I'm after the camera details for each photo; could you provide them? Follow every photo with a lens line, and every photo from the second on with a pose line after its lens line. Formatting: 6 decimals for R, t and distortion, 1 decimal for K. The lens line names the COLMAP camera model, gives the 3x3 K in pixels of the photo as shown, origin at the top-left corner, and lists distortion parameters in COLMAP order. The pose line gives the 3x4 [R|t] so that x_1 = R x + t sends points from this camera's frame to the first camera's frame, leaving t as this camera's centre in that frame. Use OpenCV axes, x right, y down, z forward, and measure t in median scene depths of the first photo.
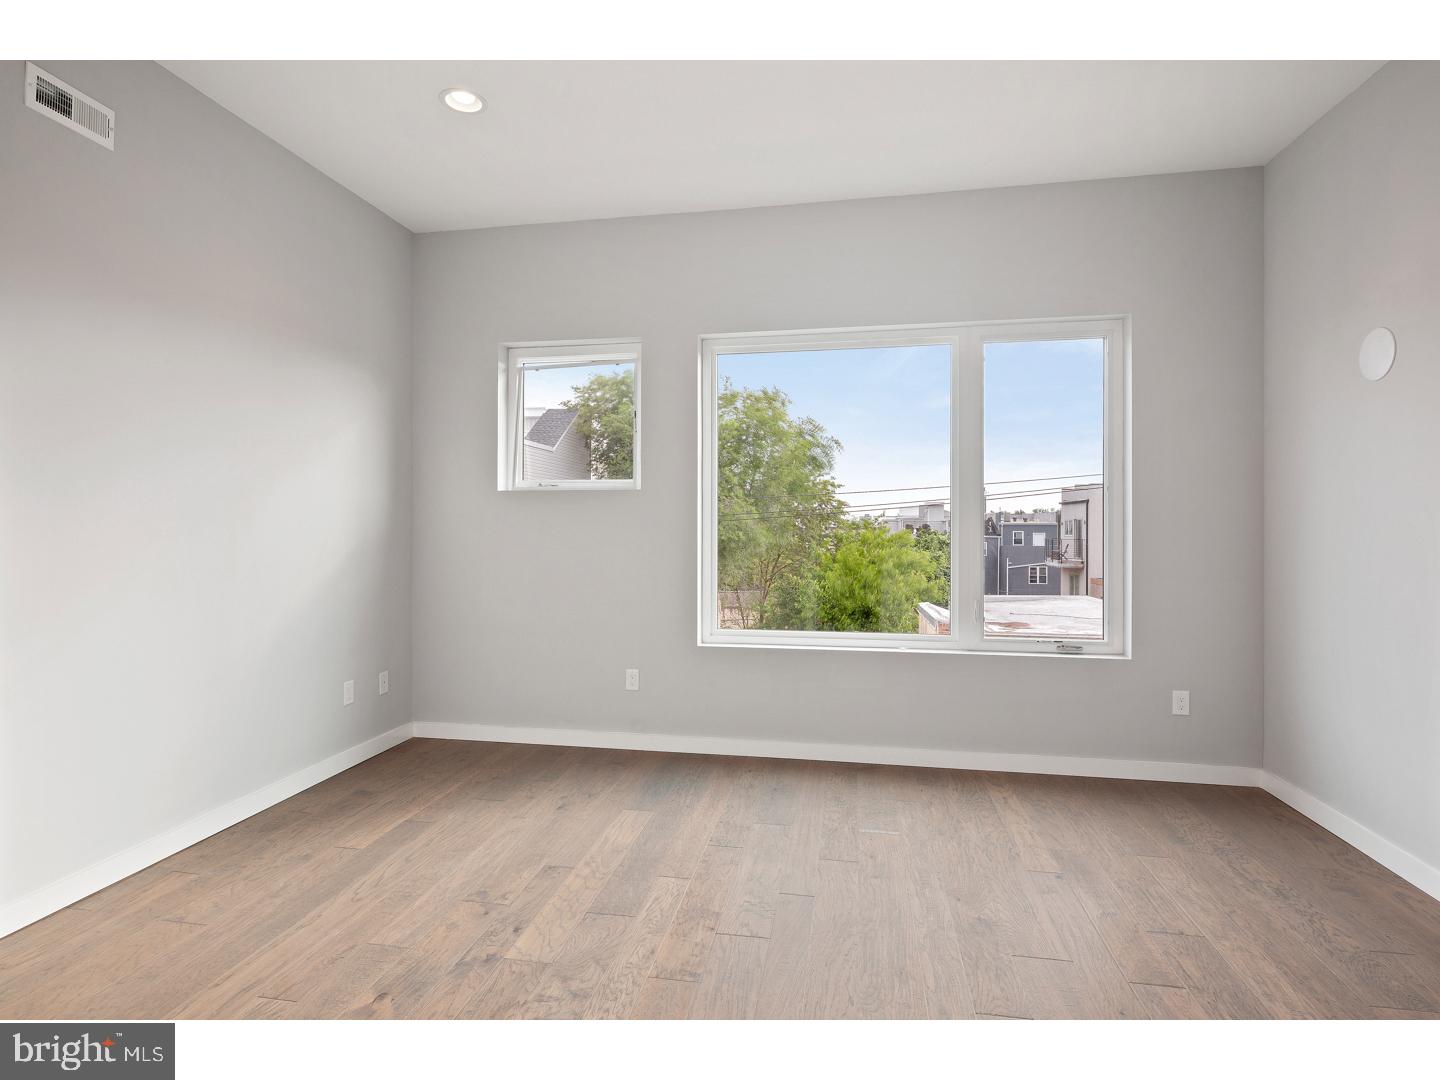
lens RADIAL K [[718.9, 0, 728.7], [0, 718.9, 529.3], [0, 0, 1]] dist [0.003348, 0.000331]
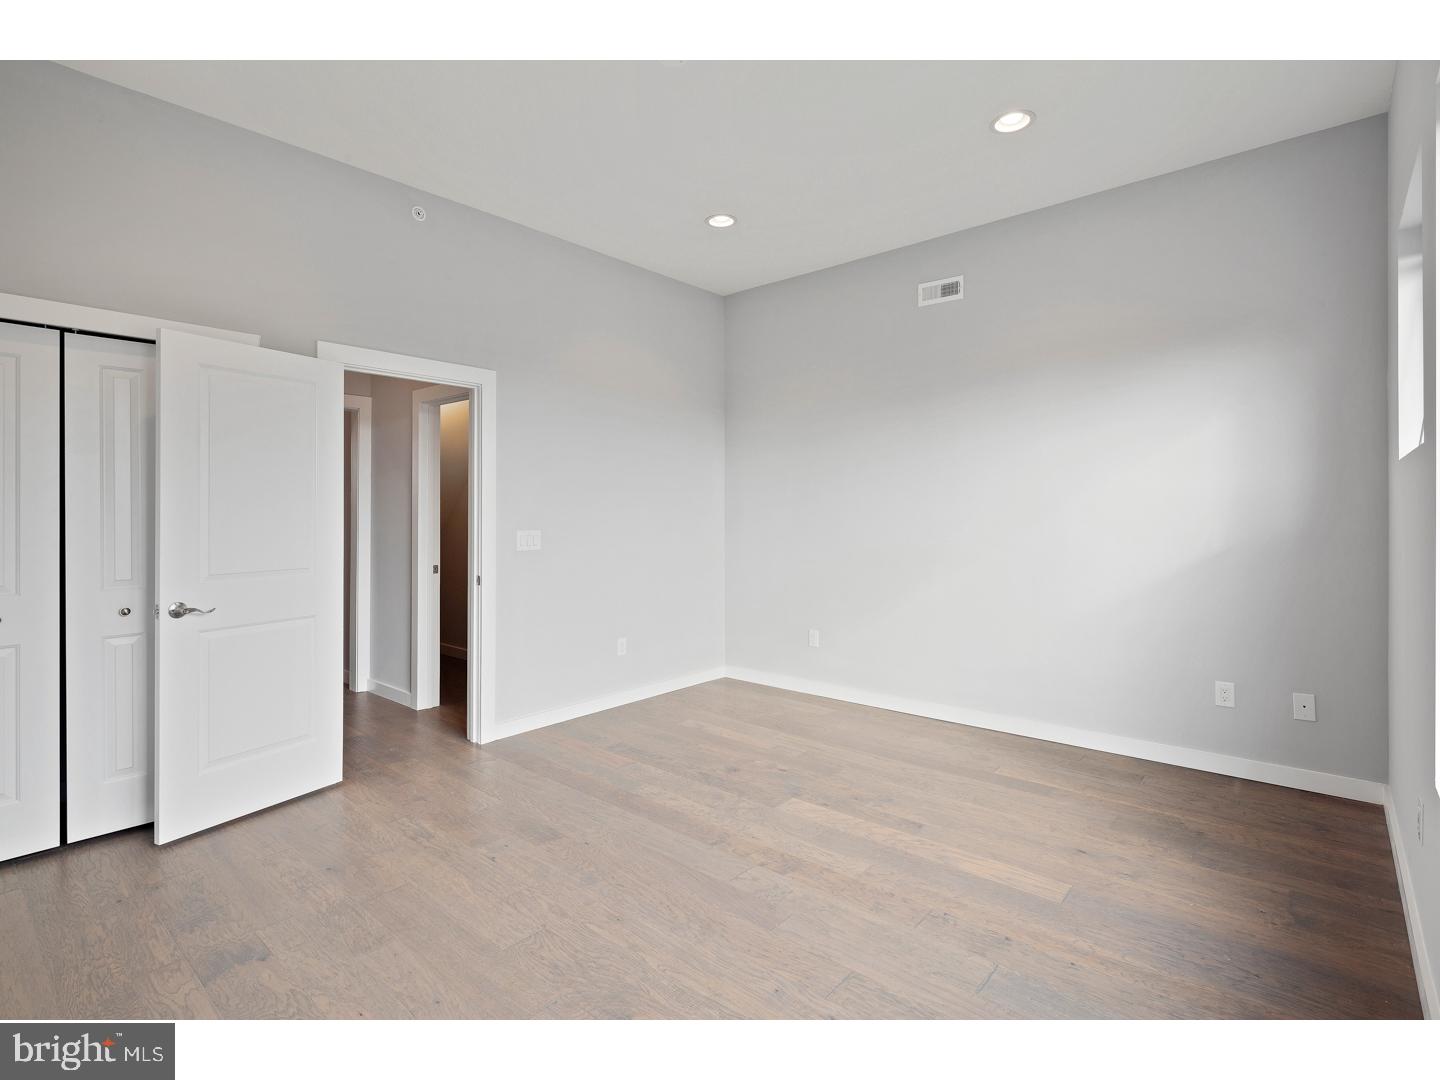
lens RADIAL K [[718.9, 0, 728.7], [0, 718.9, 529.3], [0, 0, 1]] dist [0.003348, 0.000331]
pose [[-0.500041, 0.018767, -0.865798, 0.794786], [-0.002787, 0.999725, 0.023280, -0.006575], [0.865997, 0.014054, -0.499851, 1.220089]]
